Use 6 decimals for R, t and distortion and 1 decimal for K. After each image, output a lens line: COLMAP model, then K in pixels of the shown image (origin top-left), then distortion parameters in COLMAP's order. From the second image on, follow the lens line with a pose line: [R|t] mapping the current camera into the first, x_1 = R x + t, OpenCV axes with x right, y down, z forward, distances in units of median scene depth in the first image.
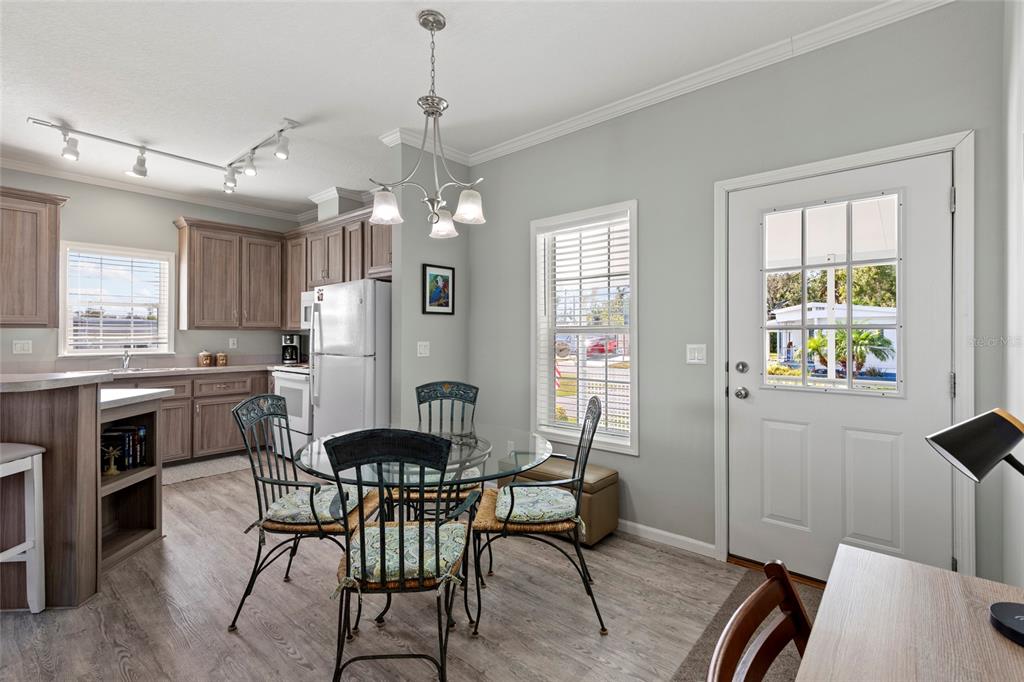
lens RADIAL K [[463.3, 0, 522.1], [0, 463.3, 334.3], [0, 0, 1]] dist [0.001266, 0.001201]
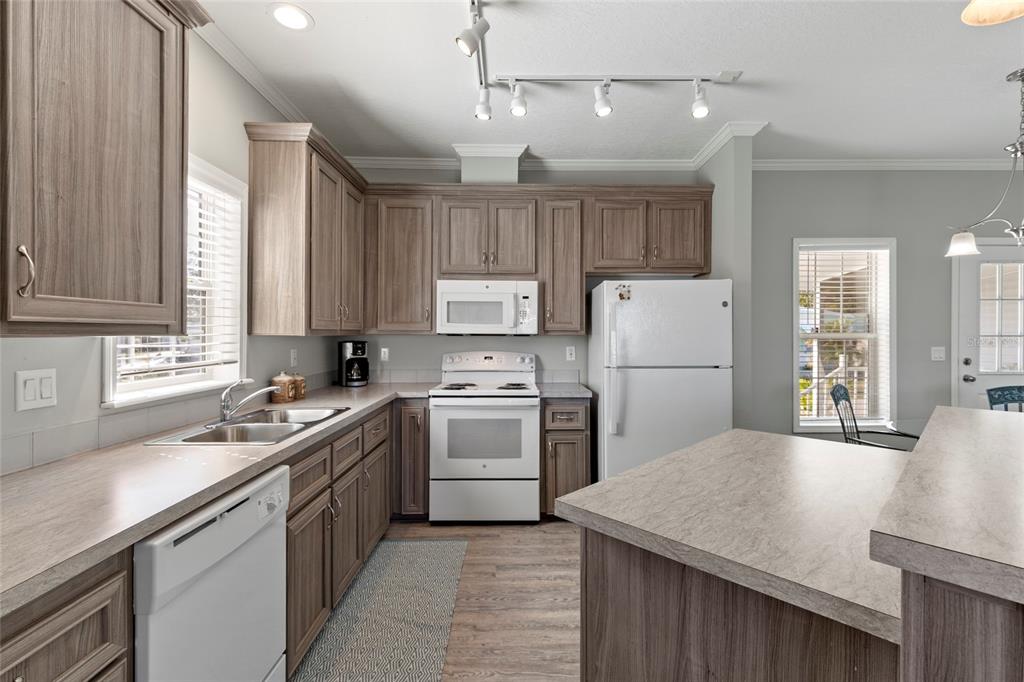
lens RADIAL K [[463.3, 0, 513.3], [0, 463.3, 335.3], [0, 0, 1]] dist [0.001266, 0.001201]
pose [[0.759717, -0.003160, 0.650246, -0.859678], [0.000751, 0.999992, 0.003981, -0.011799], [-0.650253, -0.002536, 0.759713, 0.418275]]
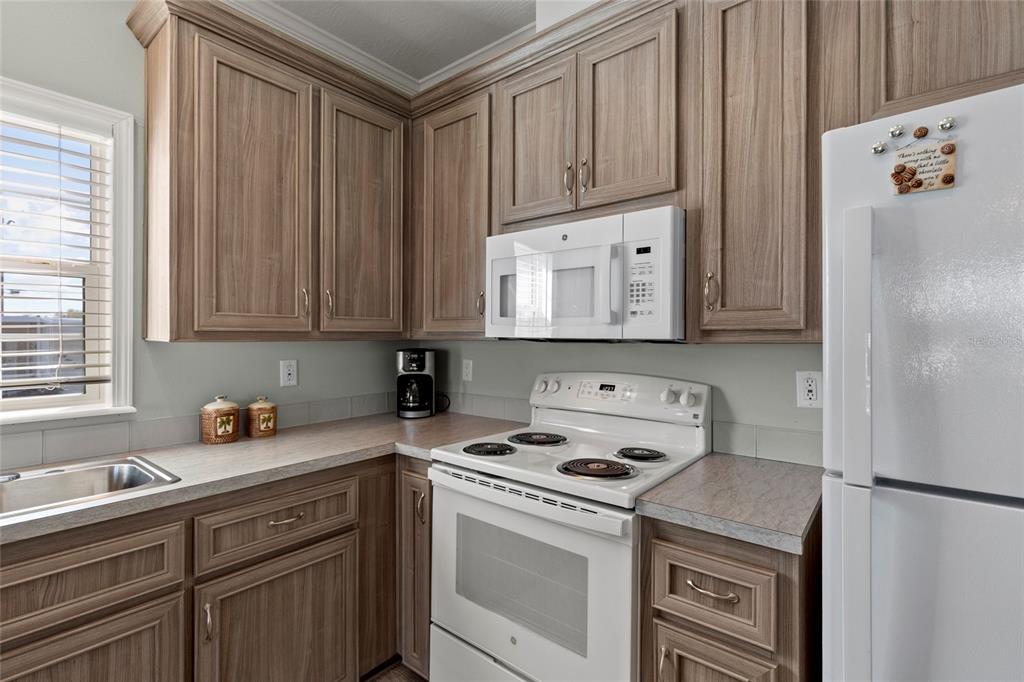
lens RADIAL K [[463.3, 0, 517.8], [0, 463.3, 337.4], [0, 0, 1]] dist [0.001266, 0.001201]
pose [[0.999838, -0.000691, 0.017967, -0.471405], [0.000647, 0.999997, 0.002436, -0.012968], [-0.017969, -0.002424, 0.999836, 0.652486]]
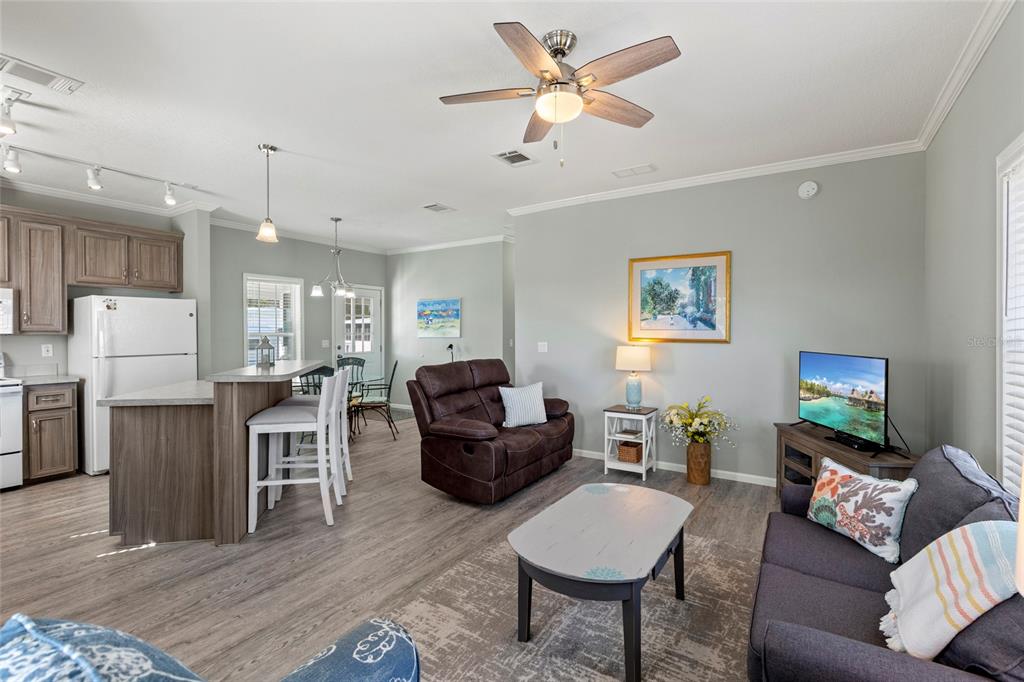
lens RADIAL K [[463.3, 0, 520.1], [0, 463.3, 337.3], [0, 0, 1]] dist [0.001266, 0.001201]
pose [[-0.140453, -0.011379, 0.990022, -1.326420], [0.001521, 0.999930, 0.011708, -0.013245], [-0.990086, 0.003150, -0.140426, 0.146696]]
